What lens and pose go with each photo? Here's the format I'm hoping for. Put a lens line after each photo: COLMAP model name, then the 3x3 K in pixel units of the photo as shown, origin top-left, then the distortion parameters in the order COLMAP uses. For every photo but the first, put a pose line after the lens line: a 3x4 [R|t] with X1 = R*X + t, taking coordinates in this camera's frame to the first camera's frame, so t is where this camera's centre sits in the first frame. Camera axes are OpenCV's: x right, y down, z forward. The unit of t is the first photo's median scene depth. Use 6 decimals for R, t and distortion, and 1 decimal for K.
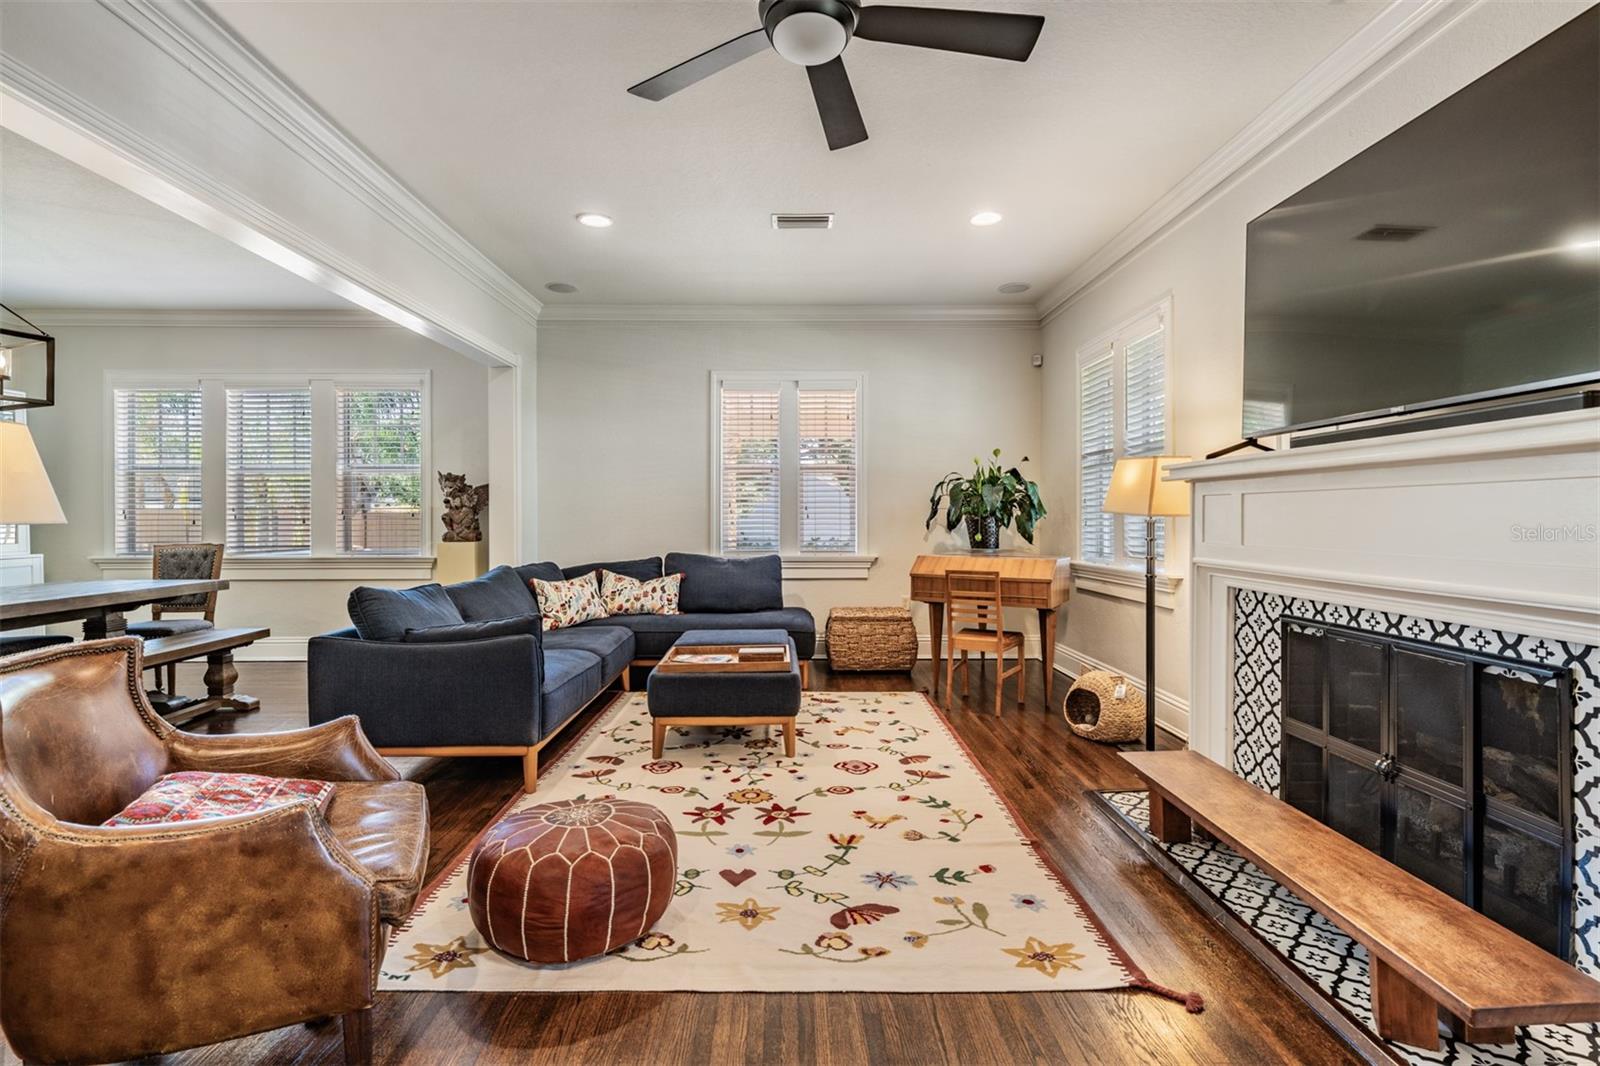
lens RADIAL K [[727.1, 0, 795.0], [0, 727.1, 522.3], [0, 0, 1]] dist [0.001132, -0.001103]
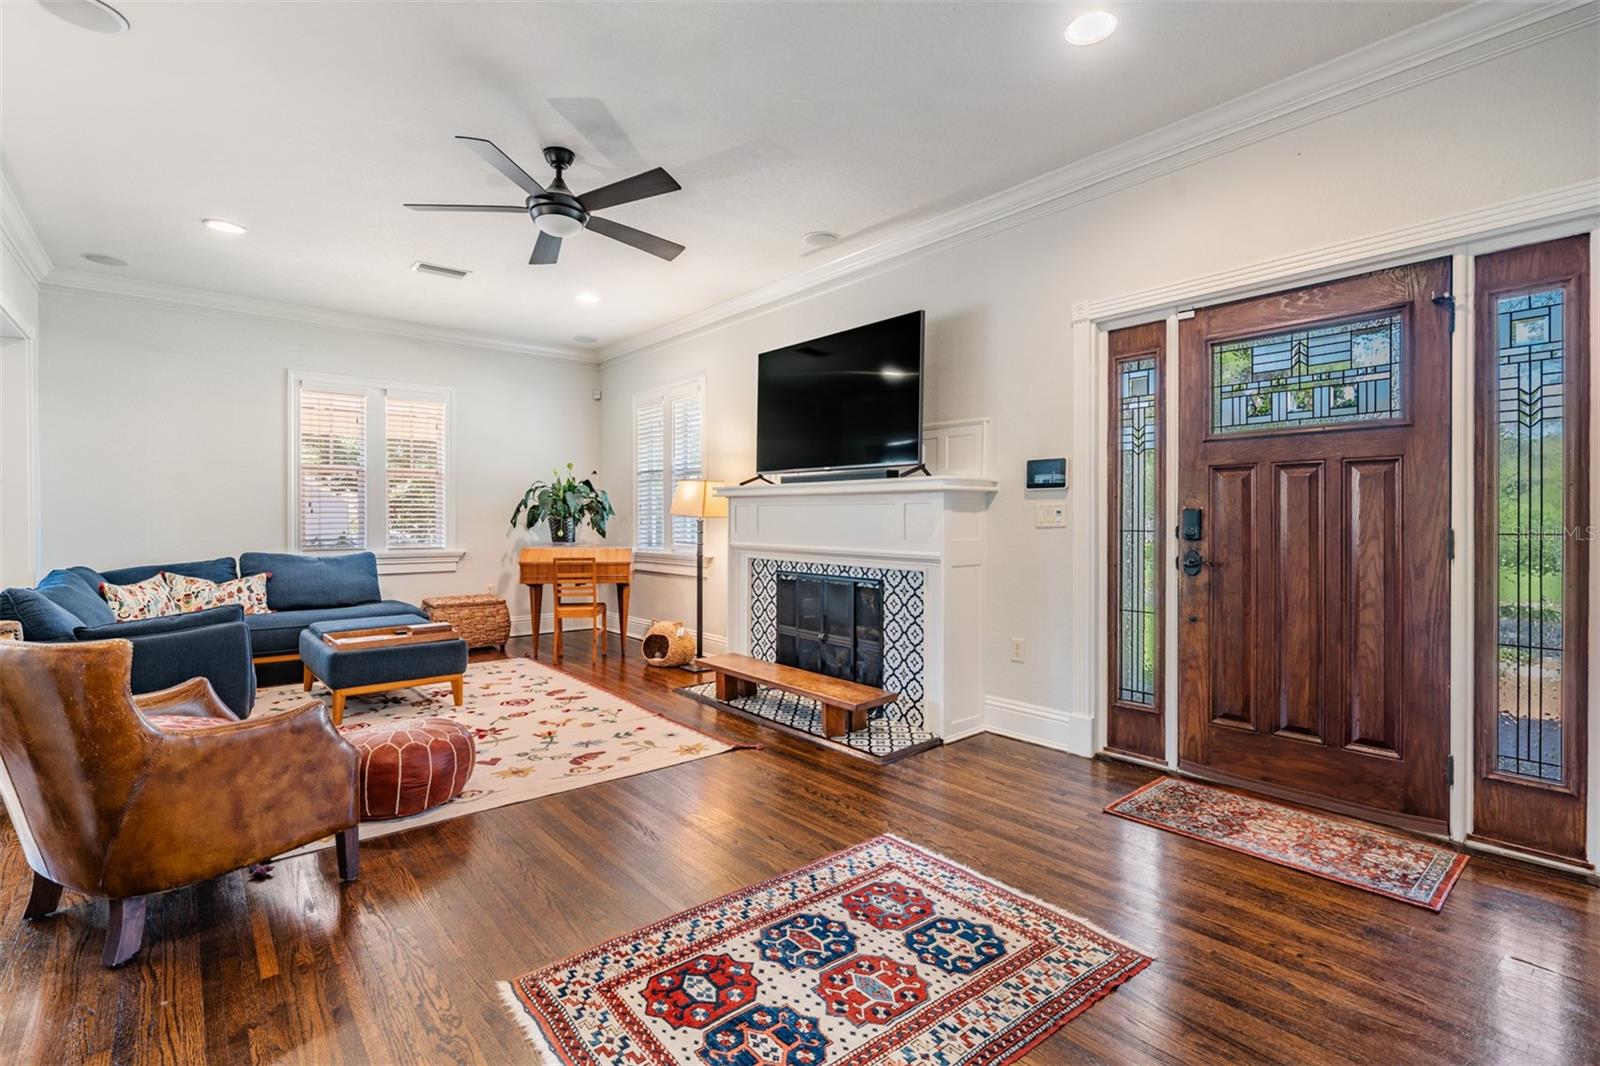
lens RADIAL K [[727.1, 0, 789.8], [0, 727.1, 526.4], [0, 0, 1]] dist [0.001132, -0.001103]
pose [[0.775891, -0.004667, 0.630849, -0.365915], [0.000411, 0.999976, 0.006892, 0.000261], [-0.630867, -0.005088, 0.775875, -0.356772]]
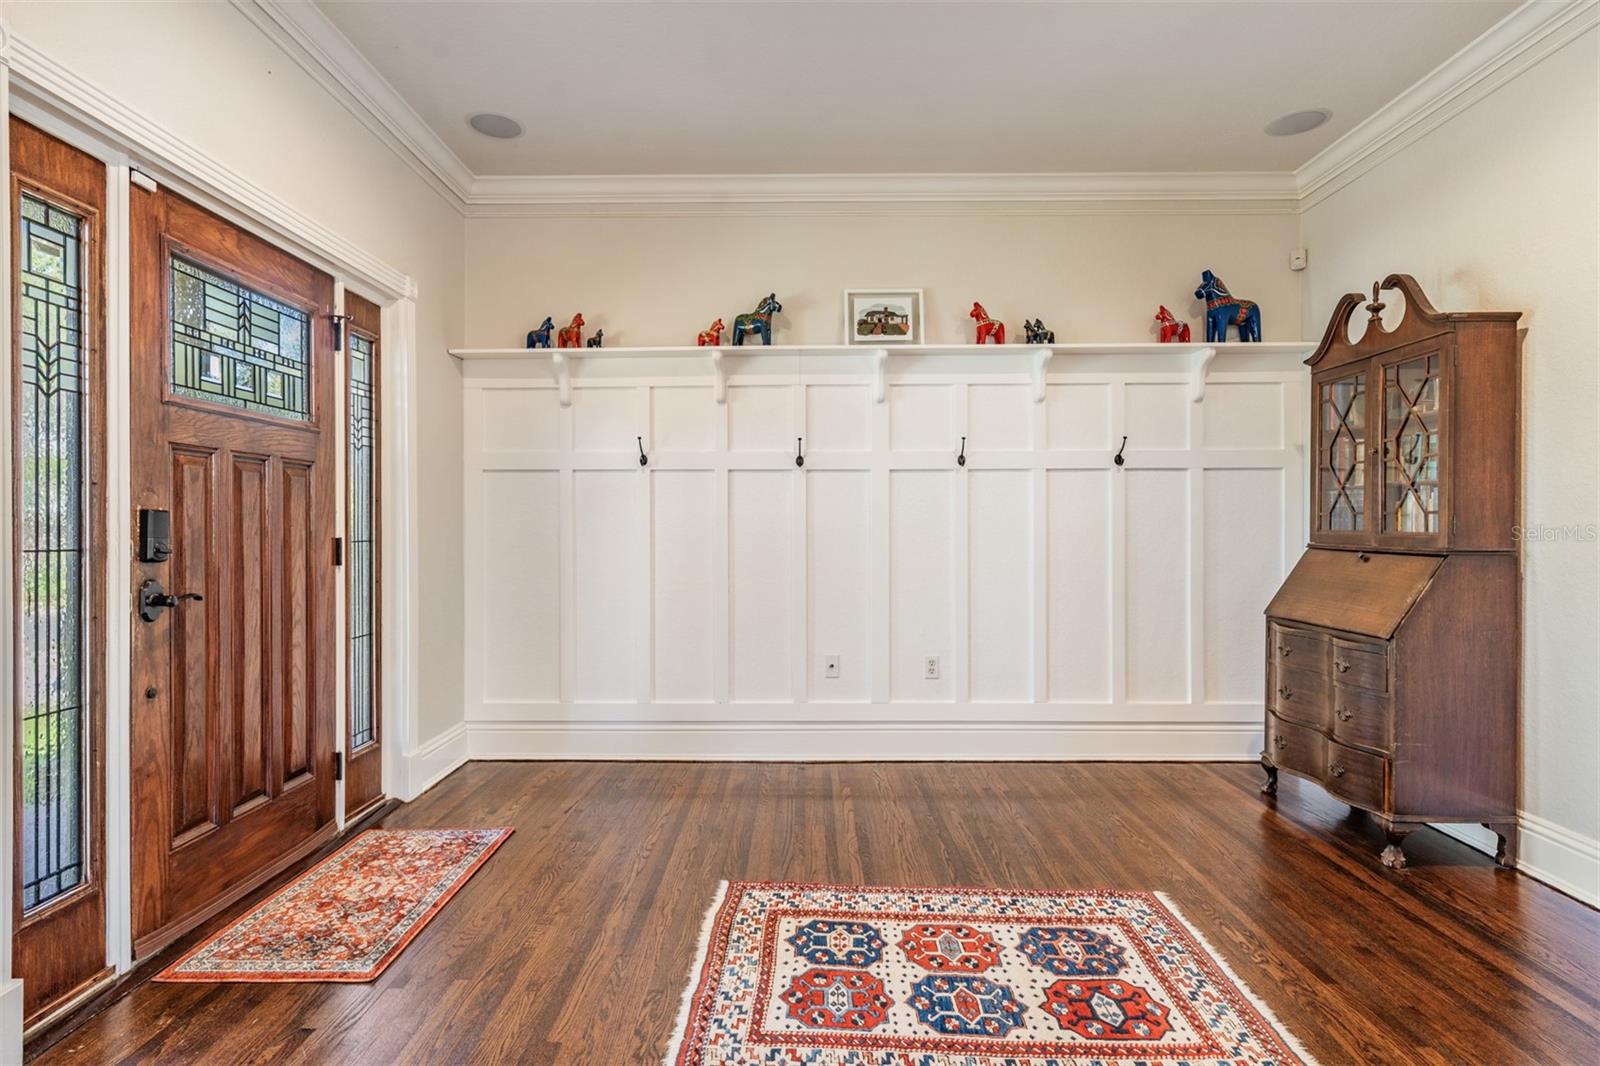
lens RADIAL K [[802.4, 0, 795.5], [0, 802.4, 531.9], [0, 0, 1]] dist [0.000118, -0.000333]
pose [[-0.999781, 0.003985, 0.020565, 0.113243], [0.004056, 0.999986, 0.003383, 0.001252], [-0.020551, 0.003466, -0.999783, 0.643411]]
